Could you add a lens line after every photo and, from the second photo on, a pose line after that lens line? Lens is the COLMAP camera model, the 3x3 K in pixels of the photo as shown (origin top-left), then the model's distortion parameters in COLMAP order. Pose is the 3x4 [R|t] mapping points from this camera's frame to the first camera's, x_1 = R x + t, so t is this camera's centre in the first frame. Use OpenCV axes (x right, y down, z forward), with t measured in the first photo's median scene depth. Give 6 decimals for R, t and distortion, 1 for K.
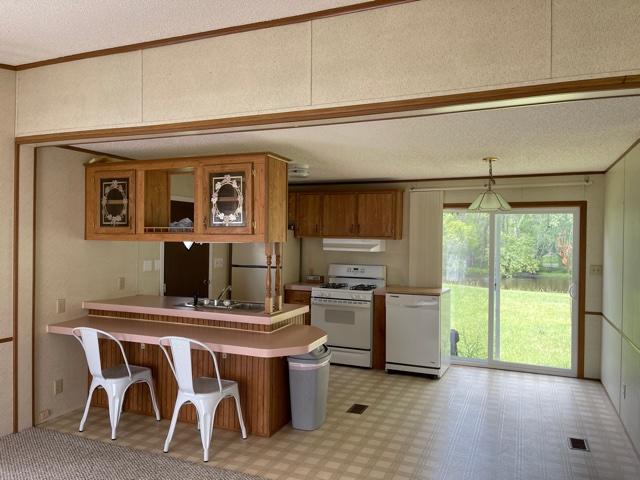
lens RADIAL K [[491.0, 0, 315.9], [0, 491.0, 240.3], [0, 0, 1]] dist [0.061123, -0.075551]
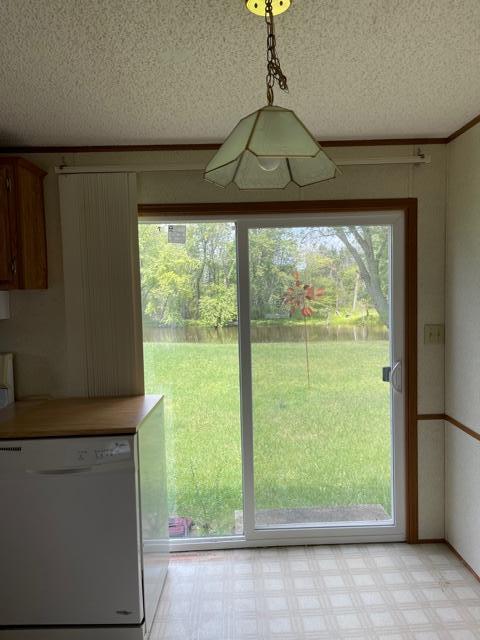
lens RADIAL K [[491.0, 0, 249.7], [0, 491.0, 321.2], [0, 0, 1]] dist [0.061123, -0.075551]
pose [[0.905112, -0.061327, 0.420728, 0.165001], [0.038151, 0.997266, 0.063290, 0.006395], [-0.423459, -0.041233, 0.904977, 0.584017]]
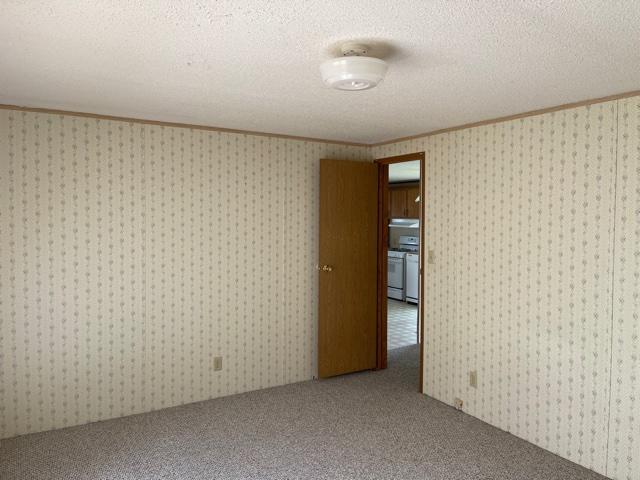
lens RADIAL K [[491.0, 0, 319.9], [0, 491.0, 238.4], [0, 0, 1]] dist [0.061123, -0.075551]
pose [[0.811438, 0.011975, -0.584316, 0.820007], [0.009553, 0.999385, 0.033749, 0.002630], [0.584360, -0.032967, 0.810825, -0.439237]]
